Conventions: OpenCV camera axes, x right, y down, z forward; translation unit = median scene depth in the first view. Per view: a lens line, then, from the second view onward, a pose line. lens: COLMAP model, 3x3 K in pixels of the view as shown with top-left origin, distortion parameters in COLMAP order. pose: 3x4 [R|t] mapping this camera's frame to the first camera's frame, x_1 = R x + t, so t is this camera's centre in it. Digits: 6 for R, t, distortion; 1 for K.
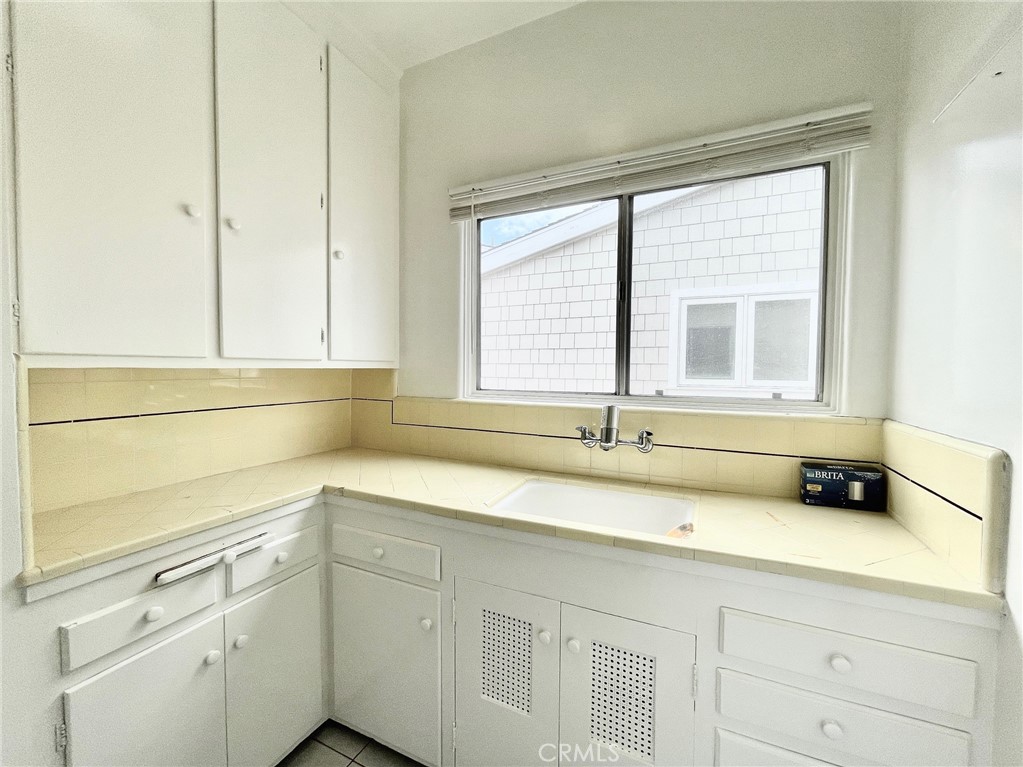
lens RADIAL K [[412.3, 0, 518.2], [0, 412.3, 382.1], [0, 0, 1]] dist [0.000052, -0.000097]
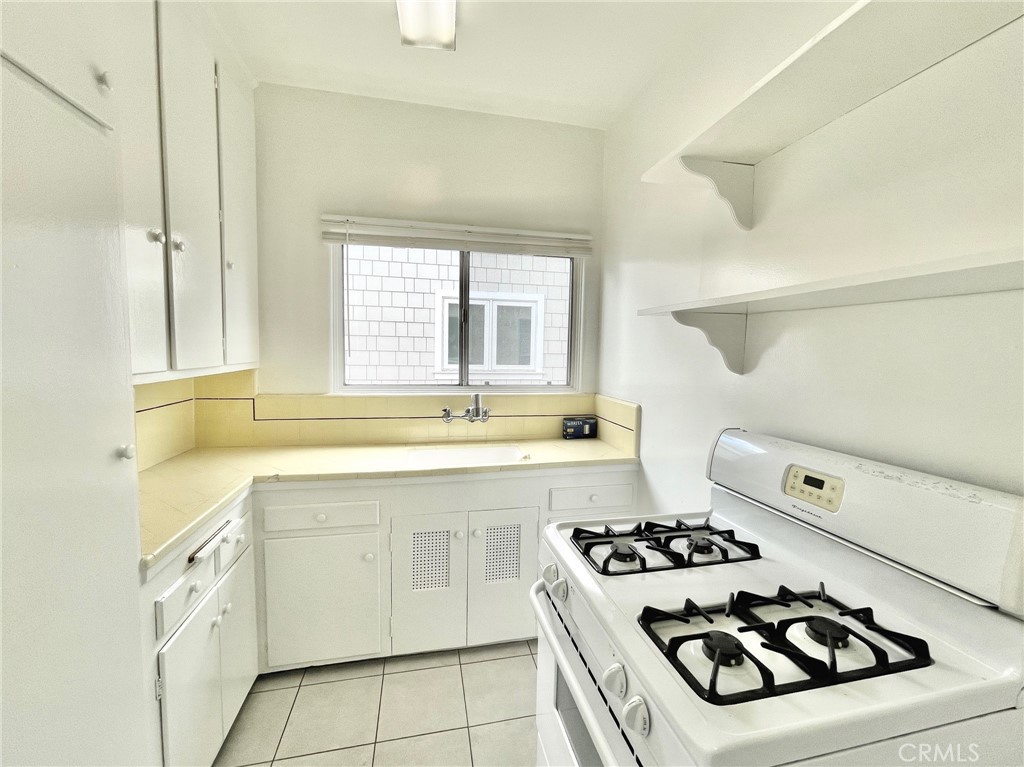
lens RADIAL K [[412.7, 0, 518.7], [0, 412.7, 382.1], [0, 0, 1]] dist [0.000052, -0.000097]
pose [[0.801681, -0.039153, 0.596469, -0.589159], [0.009208, 0.998543, 0.053170, -0.072024], [-0.597682, -0.037133, 0.800873, -0.379044]]
